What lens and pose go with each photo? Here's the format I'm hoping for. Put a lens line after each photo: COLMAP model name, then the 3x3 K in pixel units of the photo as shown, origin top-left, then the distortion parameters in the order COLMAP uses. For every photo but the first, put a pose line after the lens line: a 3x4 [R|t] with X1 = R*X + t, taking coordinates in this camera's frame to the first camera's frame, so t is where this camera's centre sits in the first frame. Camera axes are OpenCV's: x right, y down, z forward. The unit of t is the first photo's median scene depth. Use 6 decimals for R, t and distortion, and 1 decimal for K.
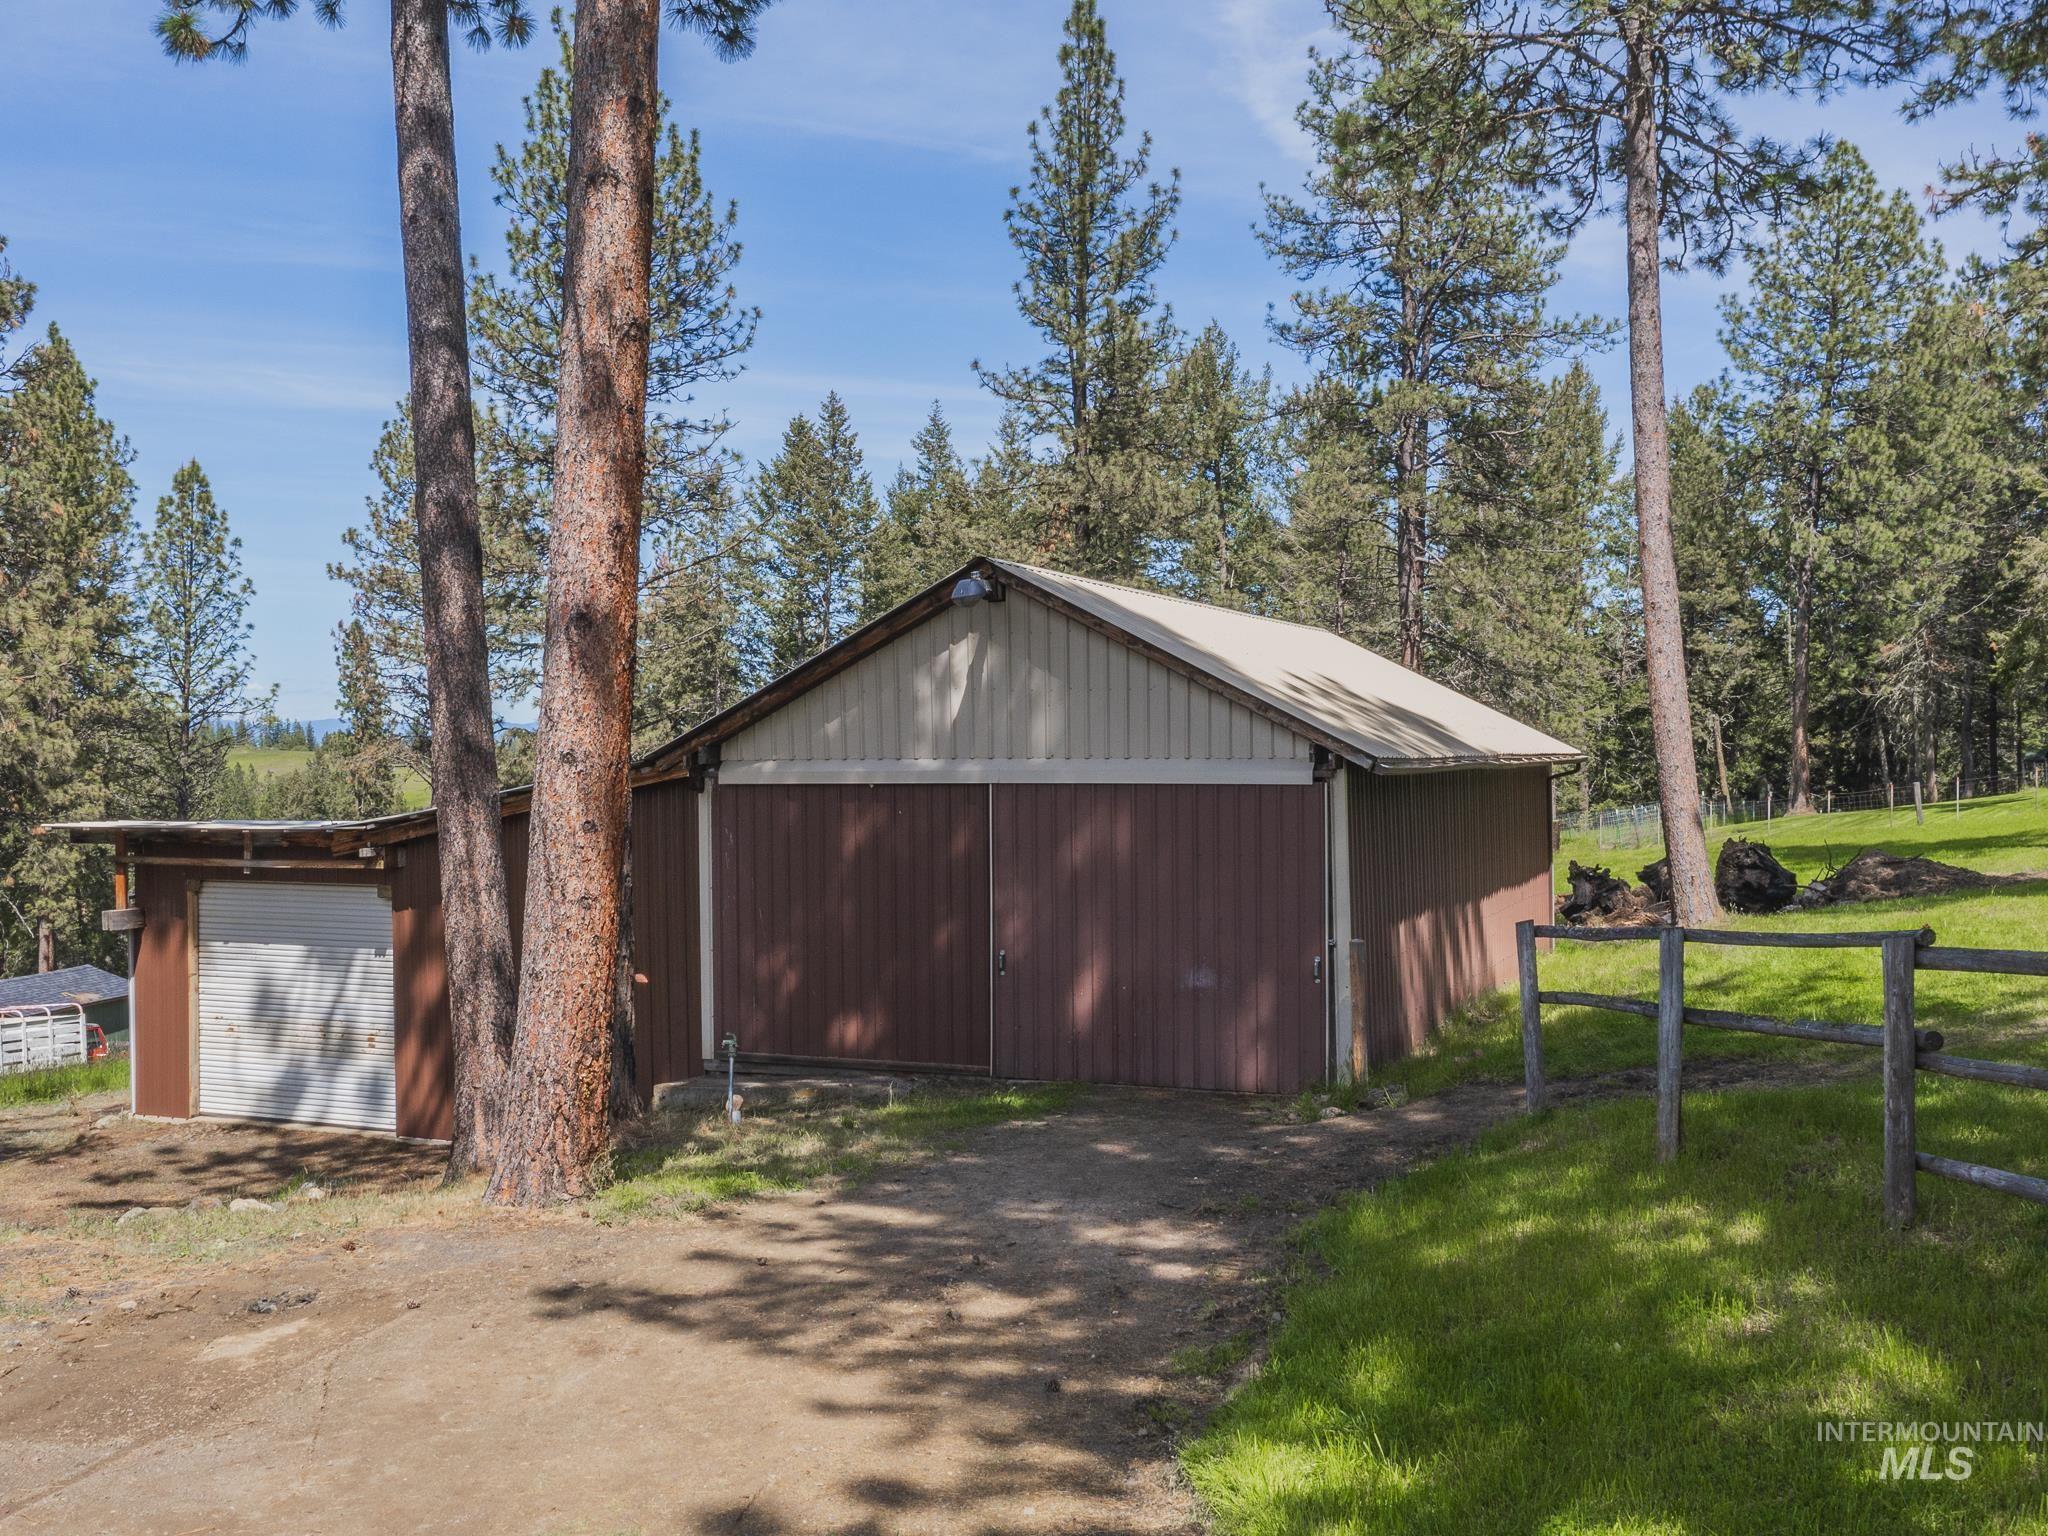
lens RADIAL K [[2219.5, 0, 927.3], [0, 2219.5, 758.6], [0, 0, 1]] dist [-0.027330, 0.027286]
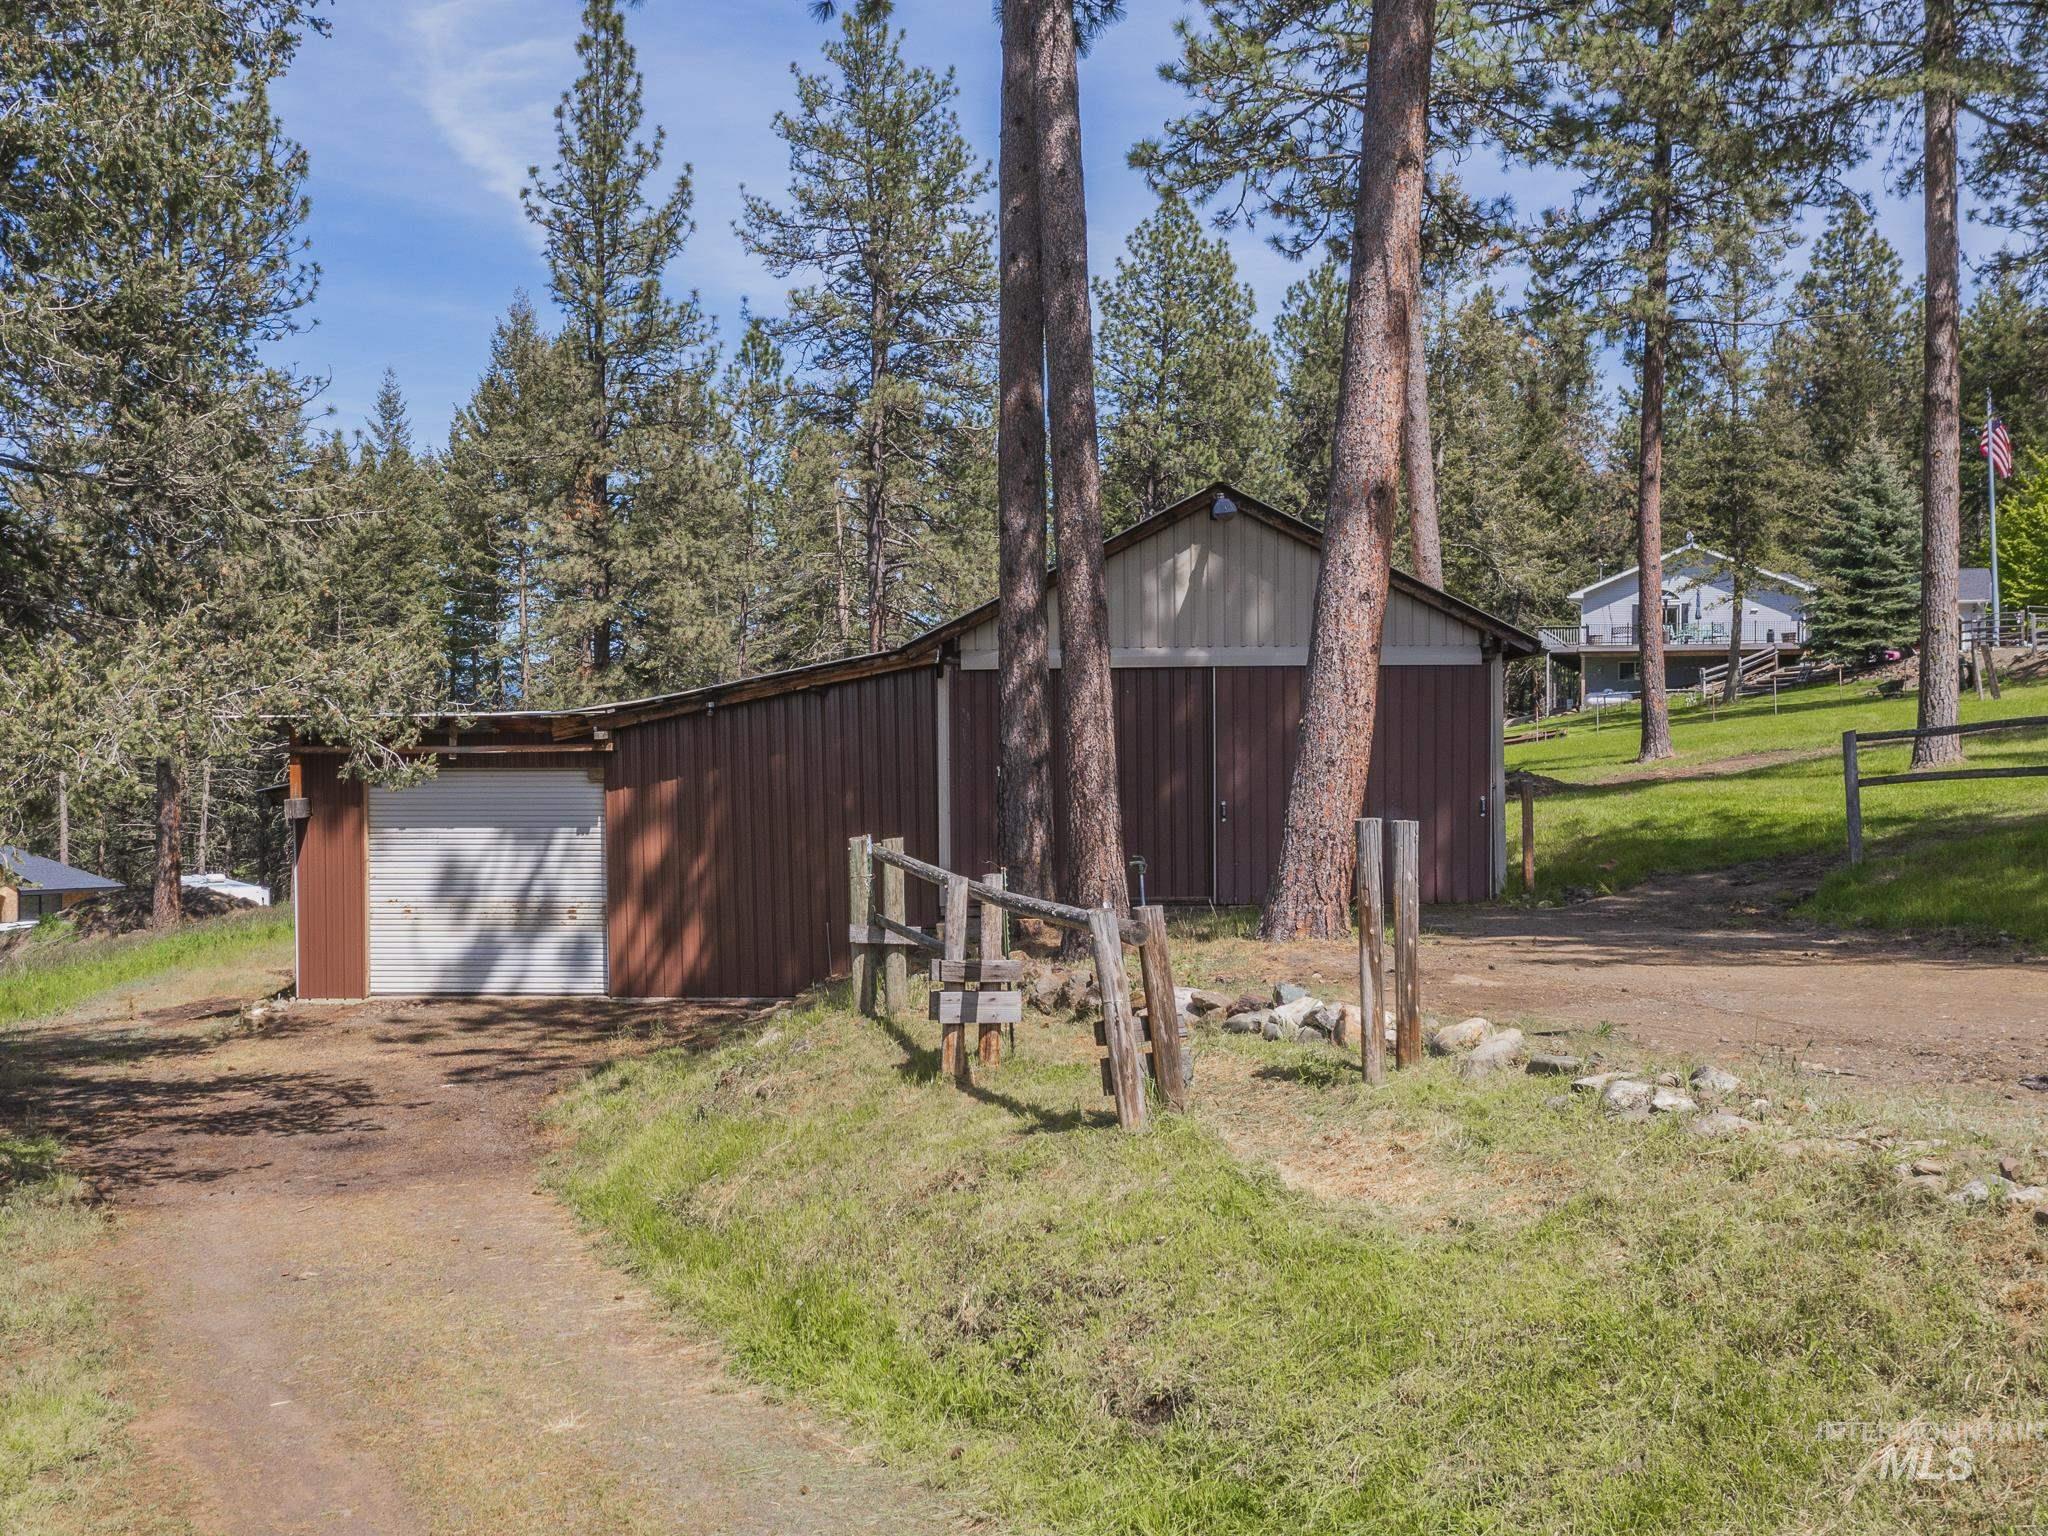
lens RADIAL K [[2219.5, 0, 927.3], [0, 2219.5, 758.6], [0, 0, 1]] dist [-0.027330, 0.027286]
pose [[0.924306, -0.004125, 0.381630, -0.204182], [0.004514, 0.999990, -0.000124, 0.021456], [-0.381626, 0.001837, 0.924315, -0.027839]]
